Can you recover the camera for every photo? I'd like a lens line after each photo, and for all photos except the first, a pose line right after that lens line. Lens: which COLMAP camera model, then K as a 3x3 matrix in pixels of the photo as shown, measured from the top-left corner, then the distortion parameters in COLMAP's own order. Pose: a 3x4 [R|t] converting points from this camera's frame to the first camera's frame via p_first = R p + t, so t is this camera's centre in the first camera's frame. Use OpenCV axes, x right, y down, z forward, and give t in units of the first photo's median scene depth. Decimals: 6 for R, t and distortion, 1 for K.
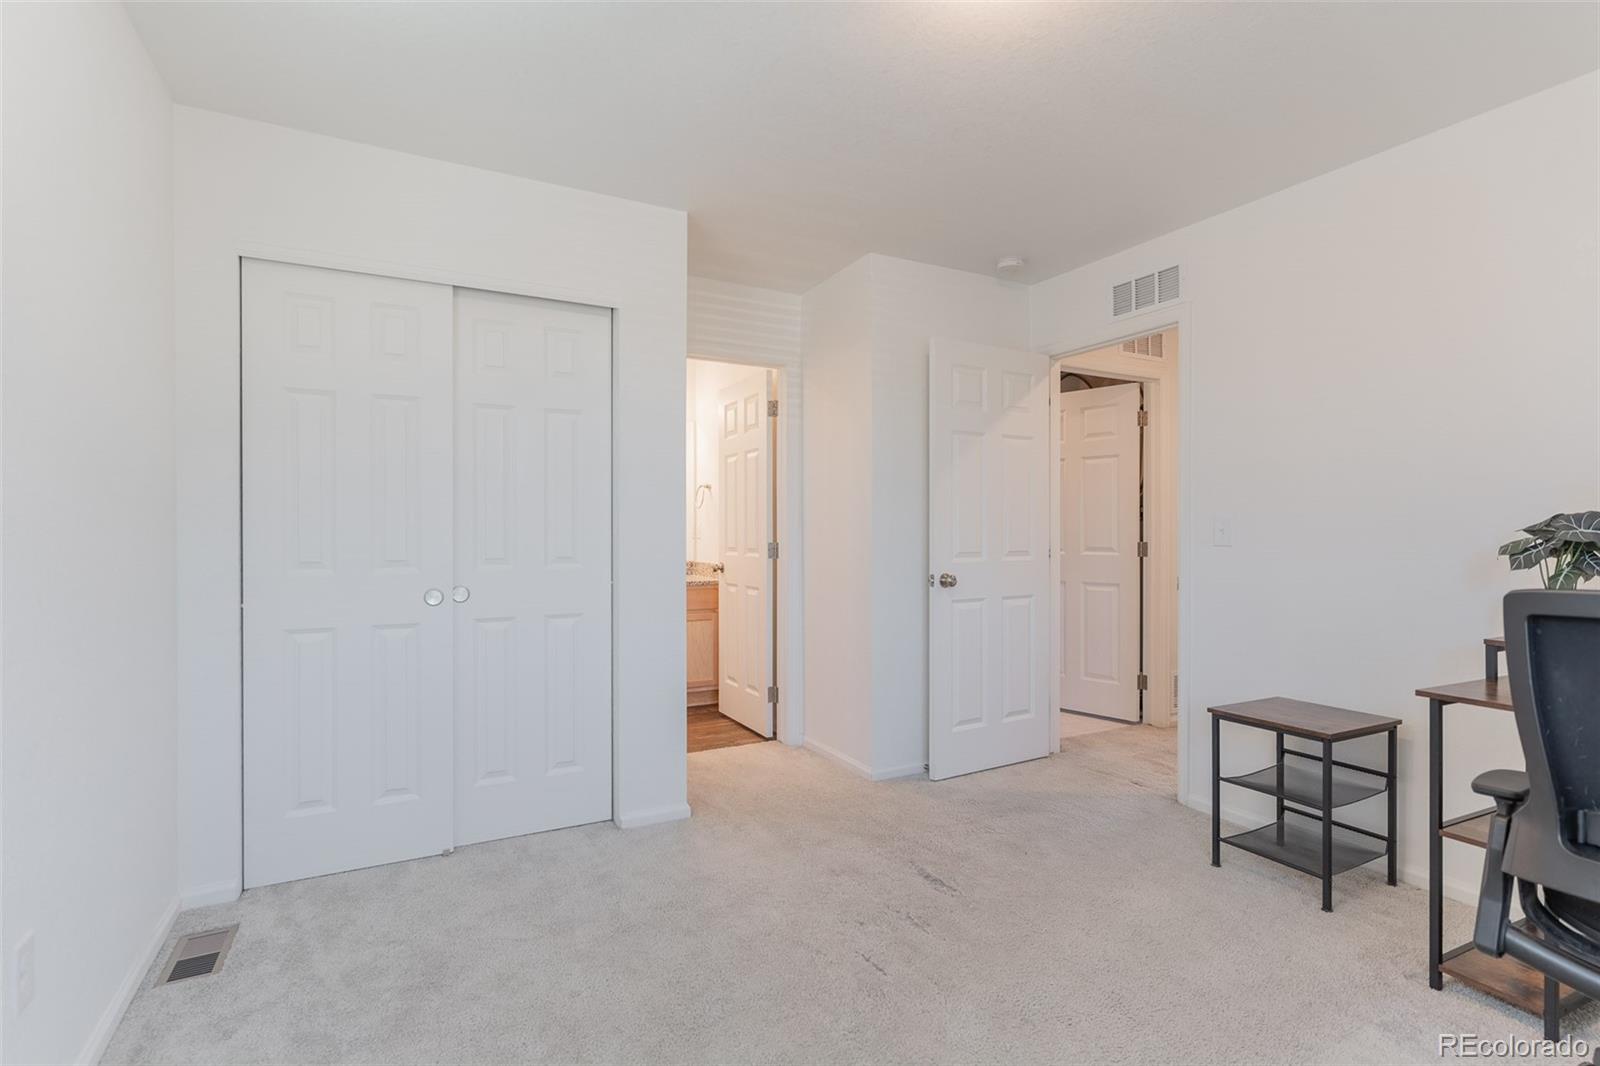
lens RADIAL K [[780.4, 0, 798.4], [0, 780.4, 527.1], [0, 0, 1]] dist [0.002133, -0.000582]
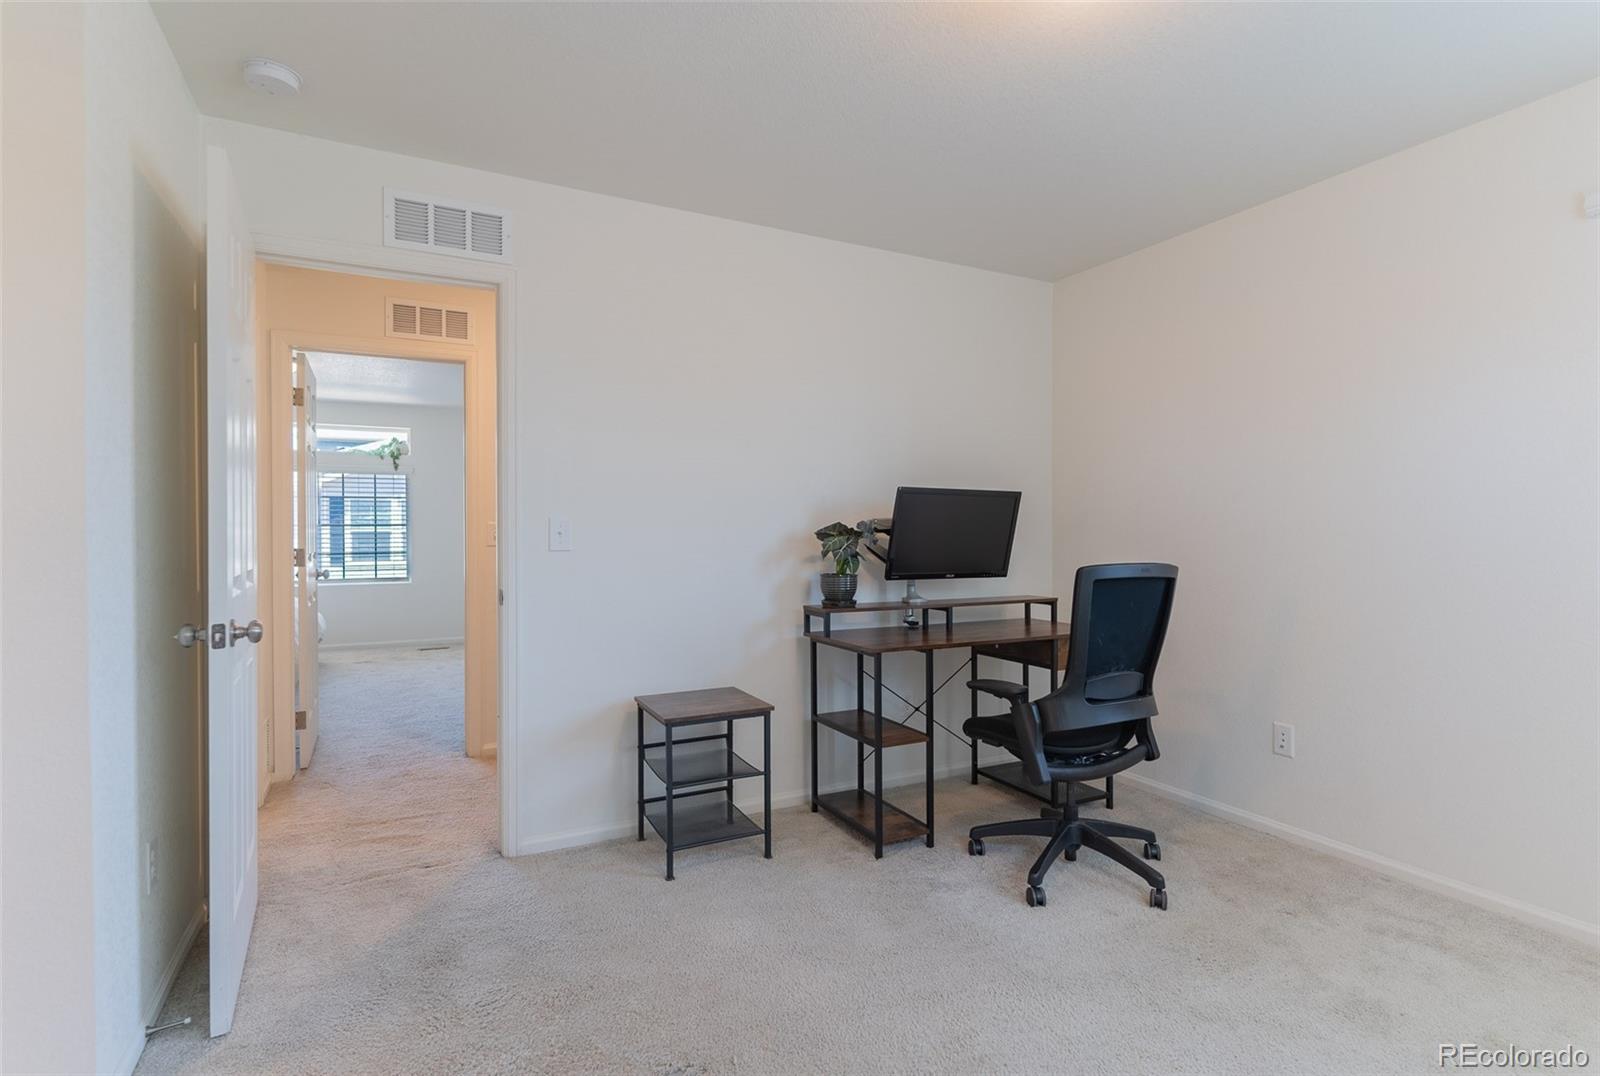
lens RADIAL K [[780.4, 0, 798.5], [0, 780.4, 537.8], [0, 0, 1]] dist [0.002133, -0.000582]
pose [[0.012065, -0.005074, 0.999914, -0.327304], [0.005081, 0.999975, 0.005013, 0.006043], [-0.999914, 0.005020, 0.012091, 0.635086]]
